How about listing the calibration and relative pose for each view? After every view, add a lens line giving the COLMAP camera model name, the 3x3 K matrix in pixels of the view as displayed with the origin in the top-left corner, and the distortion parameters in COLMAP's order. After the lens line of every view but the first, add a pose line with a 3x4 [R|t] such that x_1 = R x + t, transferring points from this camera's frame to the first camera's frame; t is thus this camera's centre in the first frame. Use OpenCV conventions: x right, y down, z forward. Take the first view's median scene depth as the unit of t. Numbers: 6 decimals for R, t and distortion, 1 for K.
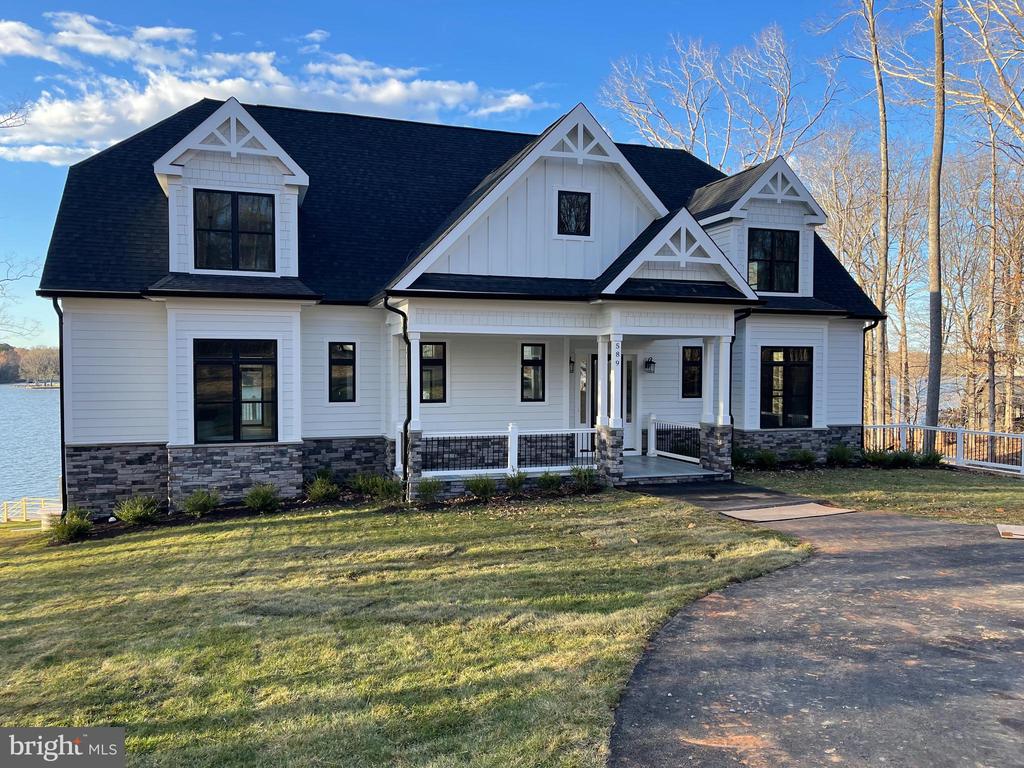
lens RADIAL K [[783.2, 0, 507.6], [0, 783.2, 383.0], [0, 0, 1]] dist [0.070195, -0.089143]
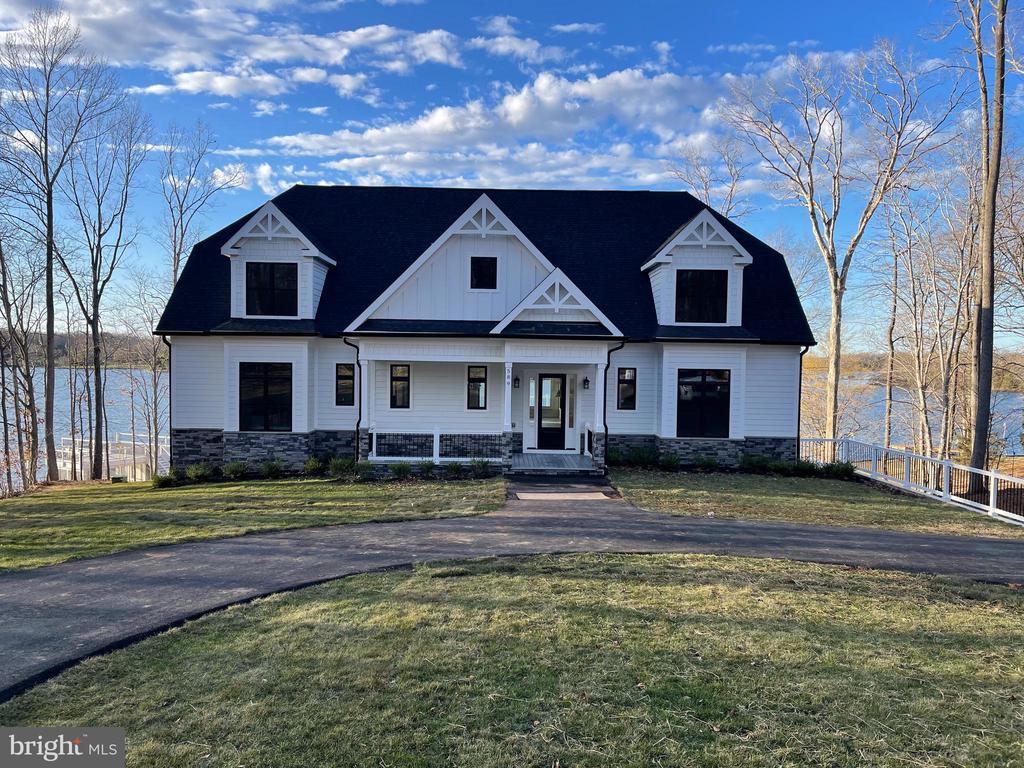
lens RADIAL K [[783.2, 0, 512.6], [0, 783.2, 387.3], [0, 0, 1]] dist [0.070195, -0.089143]
pose [[0.949606, 0.022668, -0.312626, 0.544244], [-0.019024, 0.999711, 0.014702, -0.037439], [0.312869, -0.008014, 0.949762, -0.265789]]
